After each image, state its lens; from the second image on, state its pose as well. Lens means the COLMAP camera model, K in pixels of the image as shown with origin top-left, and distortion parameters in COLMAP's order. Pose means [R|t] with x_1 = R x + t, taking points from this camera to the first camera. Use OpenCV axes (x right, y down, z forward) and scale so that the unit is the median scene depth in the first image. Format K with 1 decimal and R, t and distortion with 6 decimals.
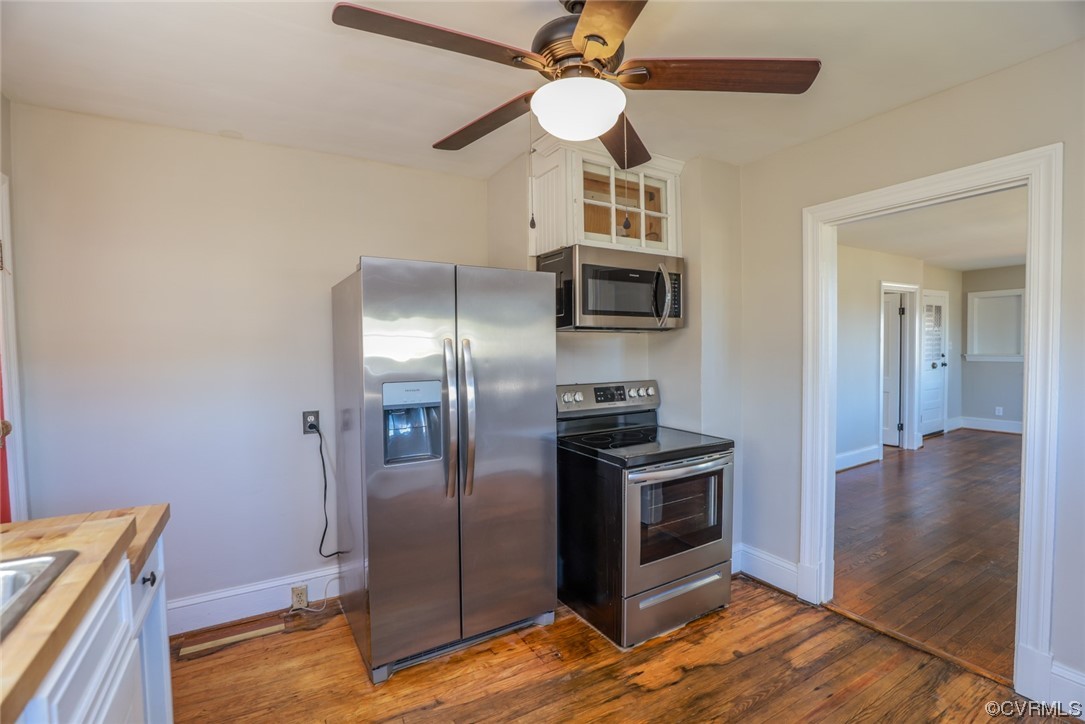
lens RADIAL K [[492.3, 0, 542.4], [0, 492.3, 360.5], [0, 0, 1]] dist [-0.025527, -0.000130]
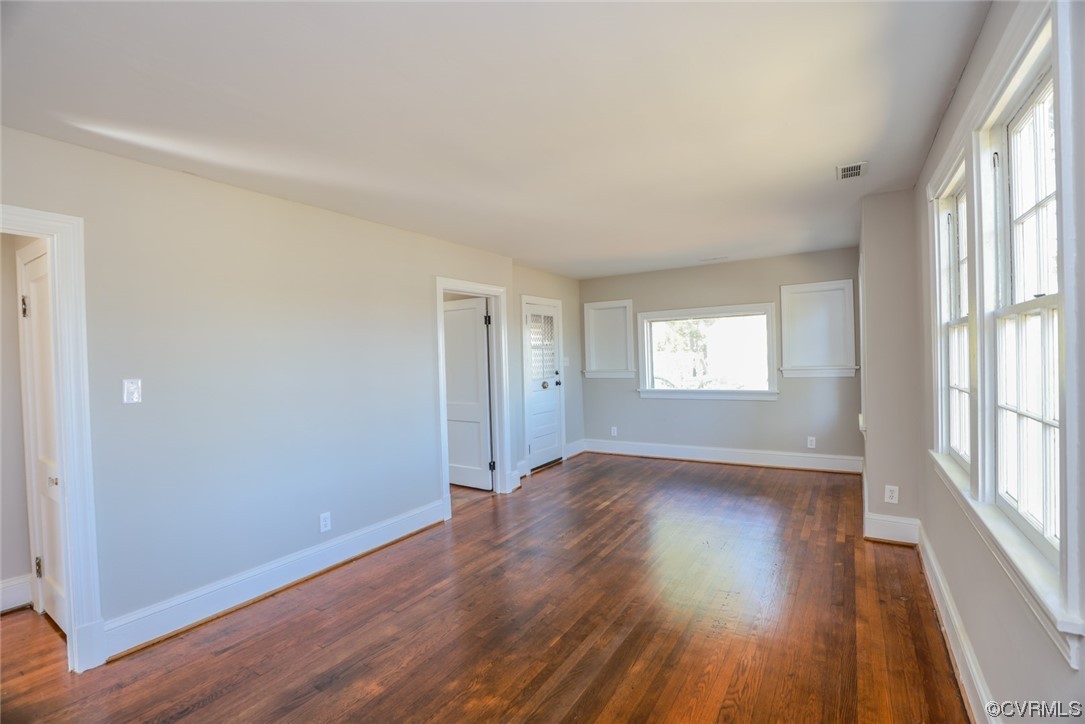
lens RADIAL K [[496.9, 0, 547.6], [0, 496.9, 365.4], [0, 0, 1]] dist [-0.024021, 0.005612]
pose [[0.885706, -0.020174, 0.463808, 0.409373], [0.032362, 0.999308, -0.018332, -0.008362], [-0.463118, 0.031246, 0.885746, 0.217103]]
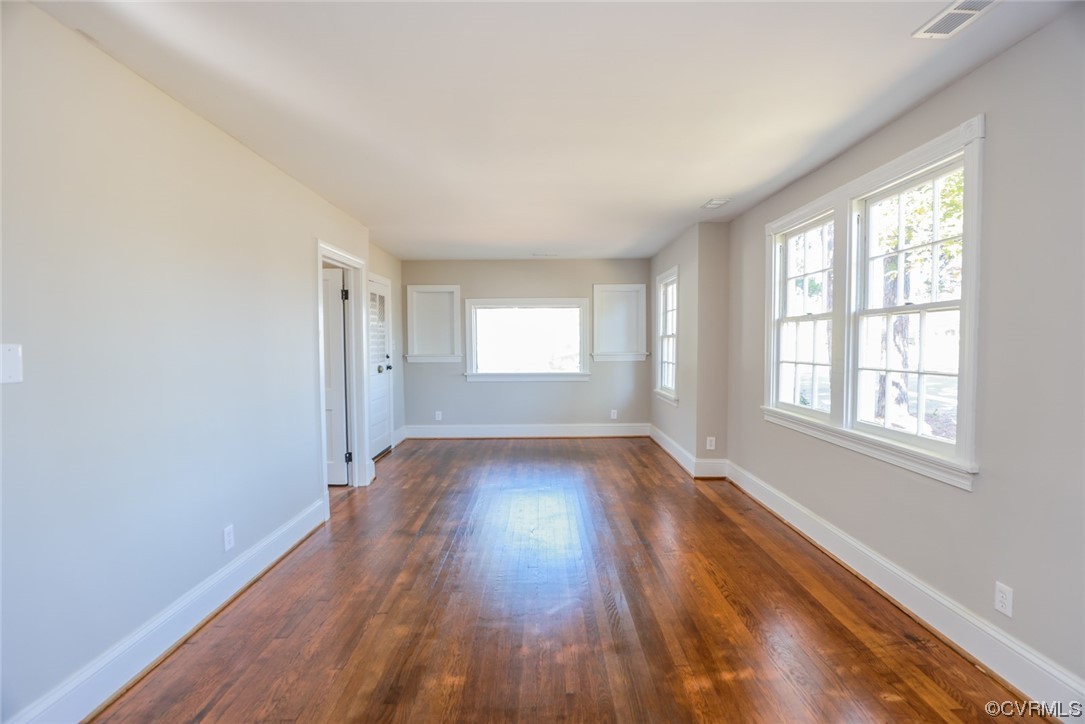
lens RADIAL K [[496.9, 0, 547.6], [0, 496.9, 365.4], [0, 0, 1]] dist [-0.024021, 0.005612]
pose [[0.498060, -0.027819, 0.866696, 0.236812], [0.027215, 0.999494, 0.016442, -0.001875], [-0.866715, 0.015398, 0.498565, 0.351515]]
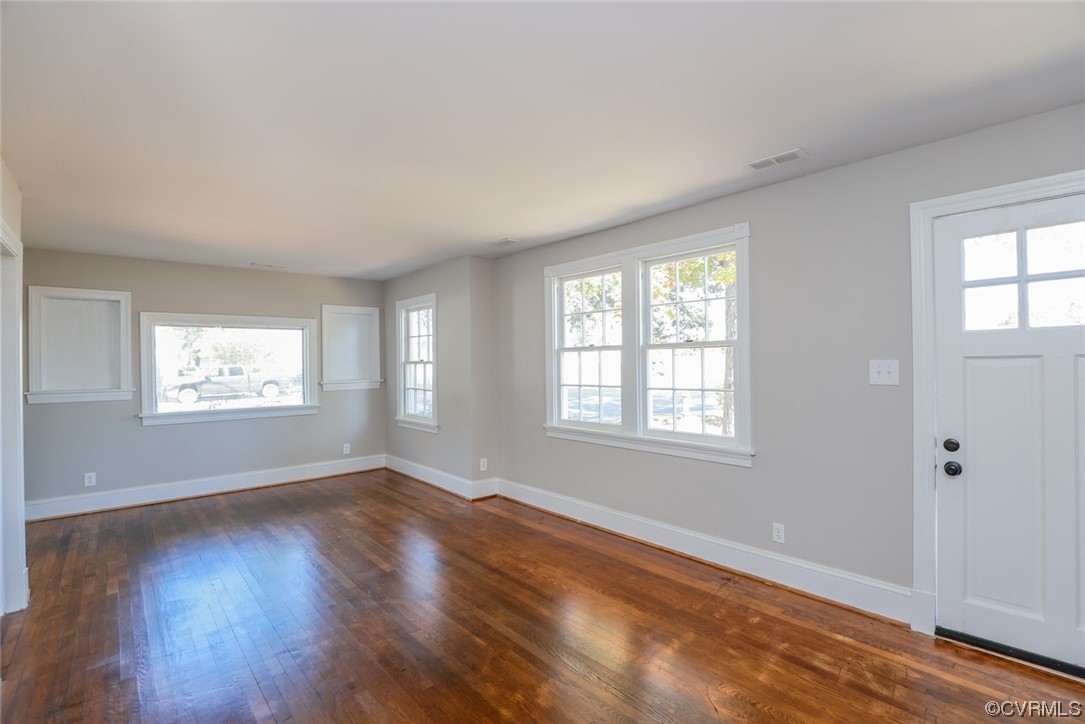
lens RADIAL K [[498.8, 0, 542.6], [0, 498.8, 363.6], [0, 0, 1]] dist [-0.019923, 0.000609]
pose [[-0.187408, 0.015956, 0.982153, 0.208673], [0.047947, 0.998825, -0.007078, -0.014238], [-0.981111, 0.045765, -0.187953, 0.546342]]
